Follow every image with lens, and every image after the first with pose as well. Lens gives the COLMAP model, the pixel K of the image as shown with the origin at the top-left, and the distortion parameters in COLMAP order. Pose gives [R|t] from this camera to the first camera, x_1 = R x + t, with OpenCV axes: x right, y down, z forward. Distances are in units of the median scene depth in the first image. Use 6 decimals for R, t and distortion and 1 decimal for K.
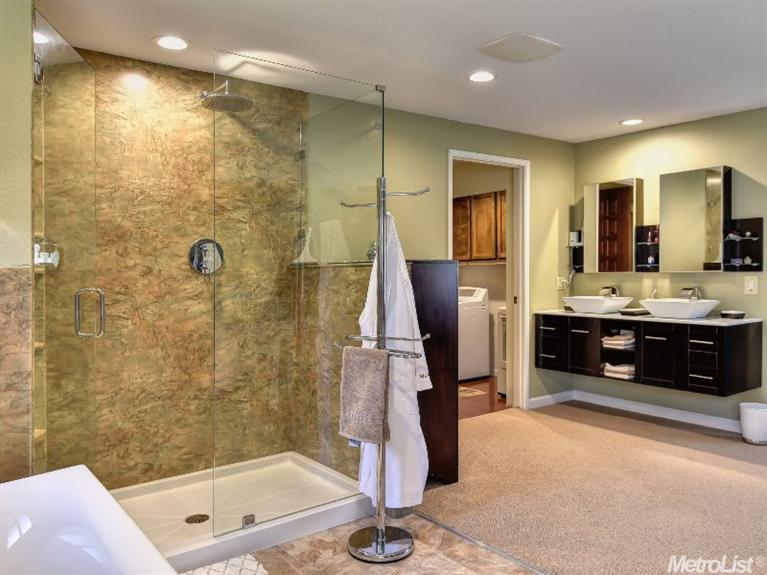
lens RADIAL K [[591.3, 0, 383.5], [0, 591.3, 287.5], [0, 0, 1]] dist [0.165388, -0.253682]
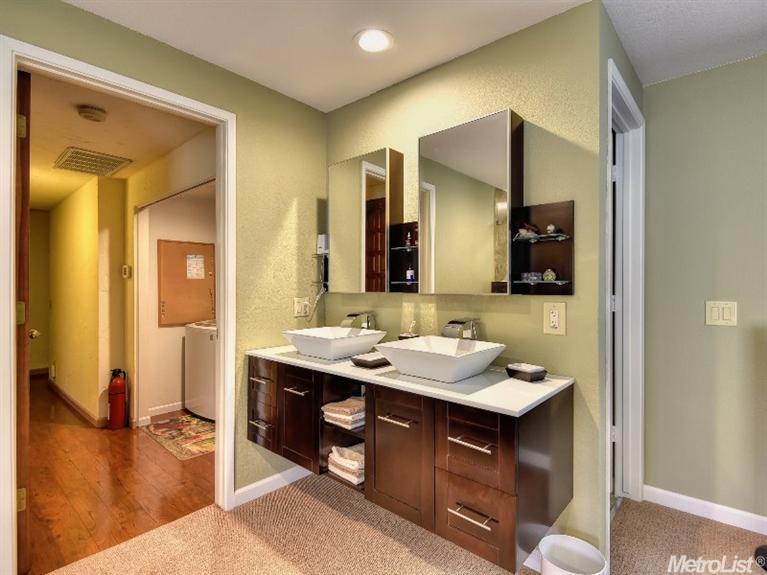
lens RADIAL K [[389.6, 0, 383.5], [0, 389.6, 287.5], [0, 0, 1]] dist [-0.009478, -0.001609]
pose [[0.981489, 0.015938, 0.190852, 0.341907], [-0.009848, 0.999413, -0.032816, -0.017750], [-0.191263, 0.030329, 0.981070, 0.609021]]
